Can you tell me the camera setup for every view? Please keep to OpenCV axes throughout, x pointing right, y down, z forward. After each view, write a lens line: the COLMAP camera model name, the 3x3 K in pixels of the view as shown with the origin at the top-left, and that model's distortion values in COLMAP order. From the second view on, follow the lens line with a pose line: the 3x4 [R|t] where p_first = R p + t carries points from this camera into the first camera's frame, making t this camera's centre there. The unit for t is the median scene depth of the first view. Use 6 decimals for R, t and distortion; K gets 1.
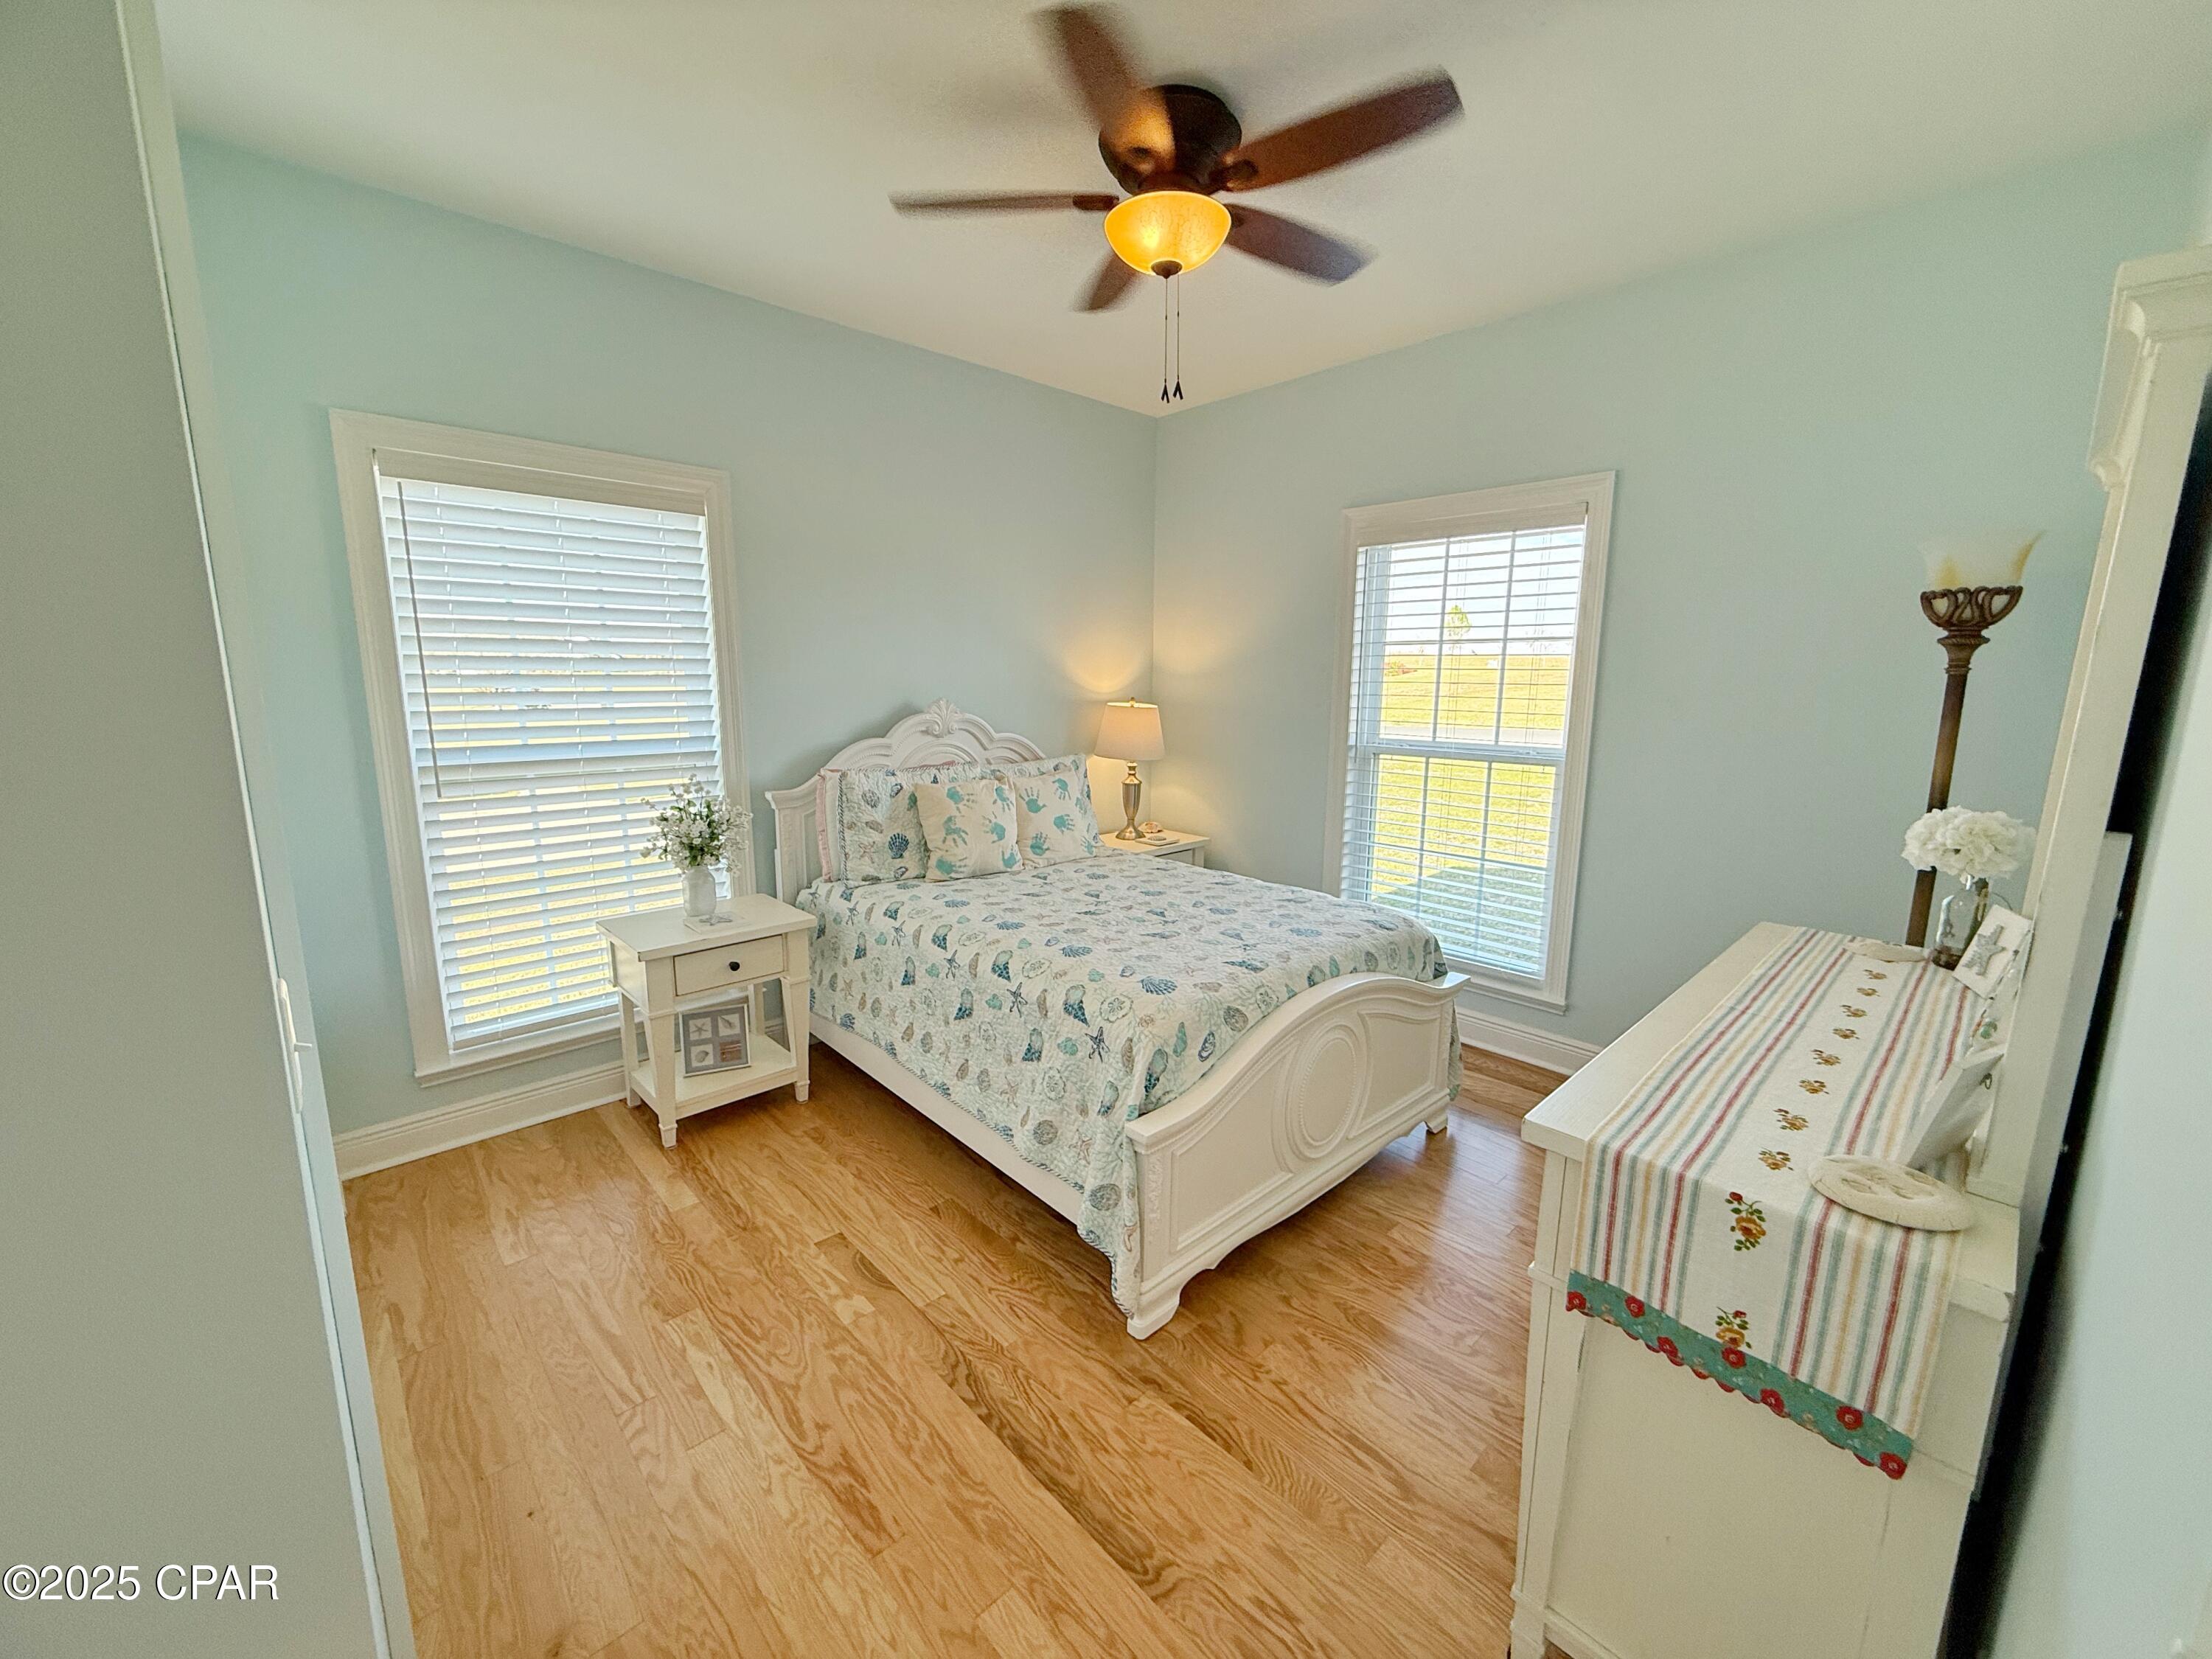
lens RADIAL K [[879.6, 0, 1099.0], [0, 879.6, 828.1], [0, 0, 1]] dist [-0.000394, 0.000043]
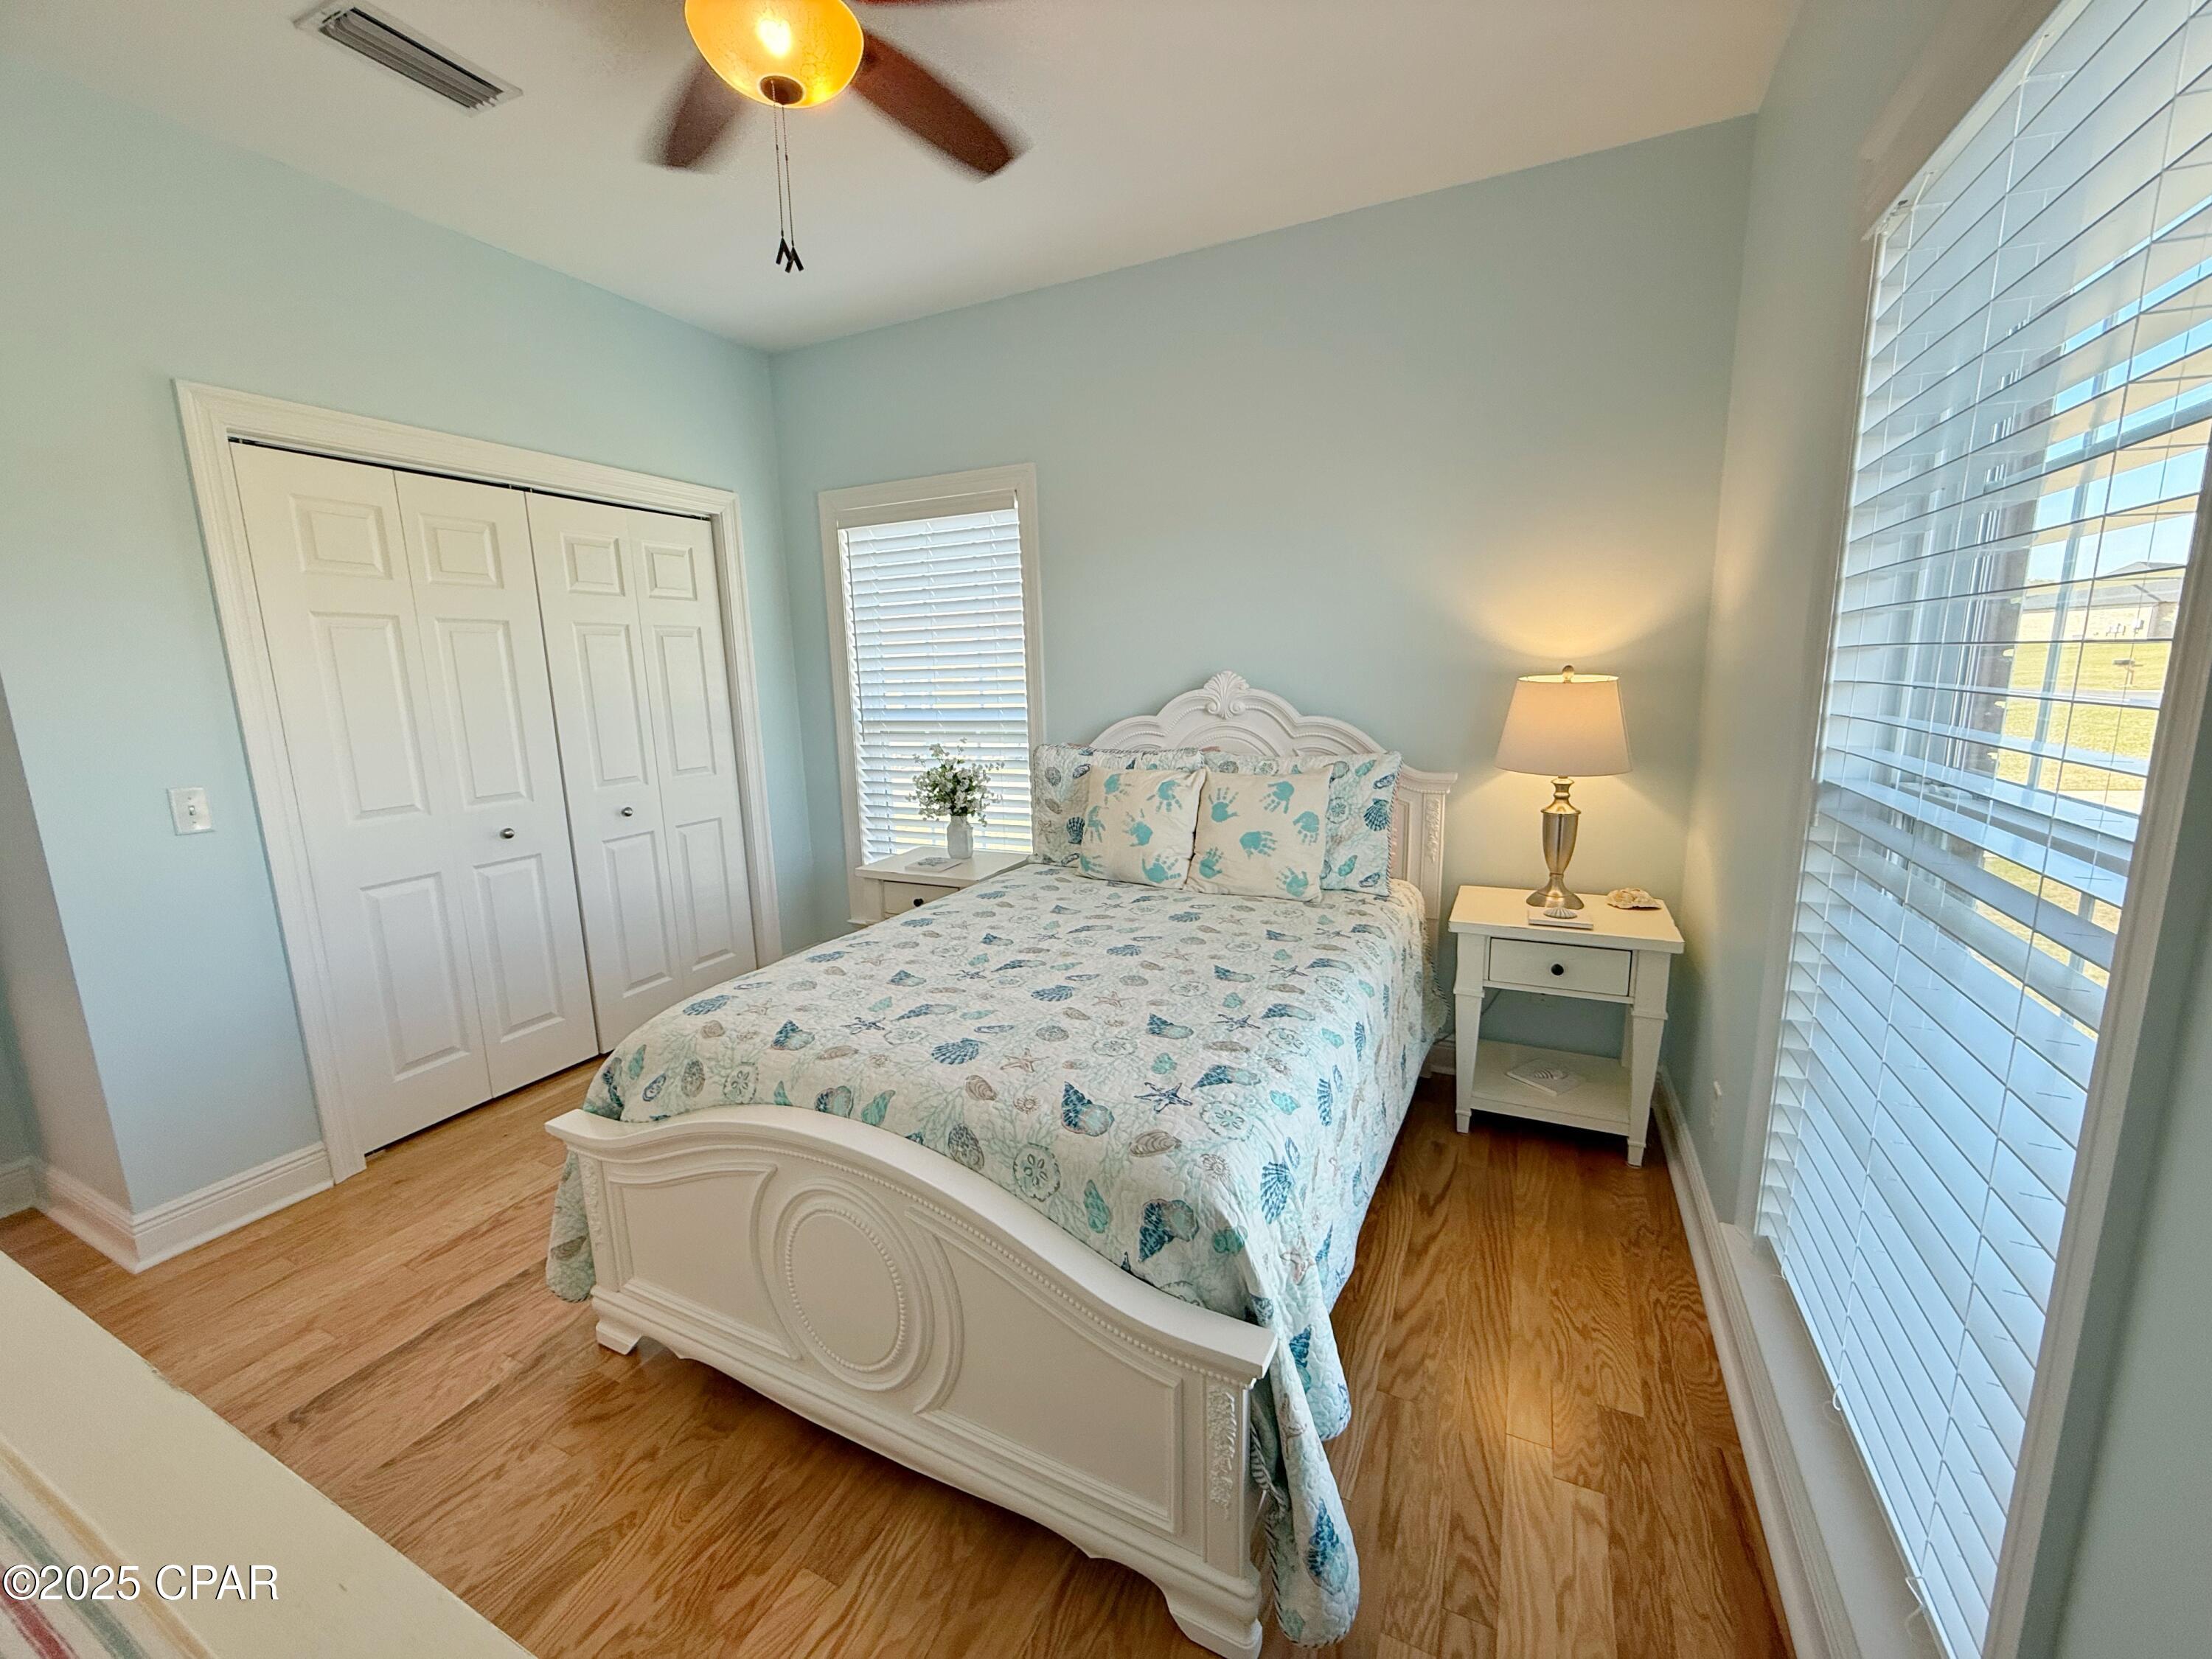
lens RADIAL K [[879.6, 0, 1099.0], [0, 879.6, 828.1], [0, 0, 1]] dist [-0.000394, 0.000043]
pose [[0.355690, 0.152499, -0.922078, 0.742649], [-0.132004, 0.984905, 0.111969, -0.104617], [0.925235, 0.081891, 0.370452, 0.788931]]
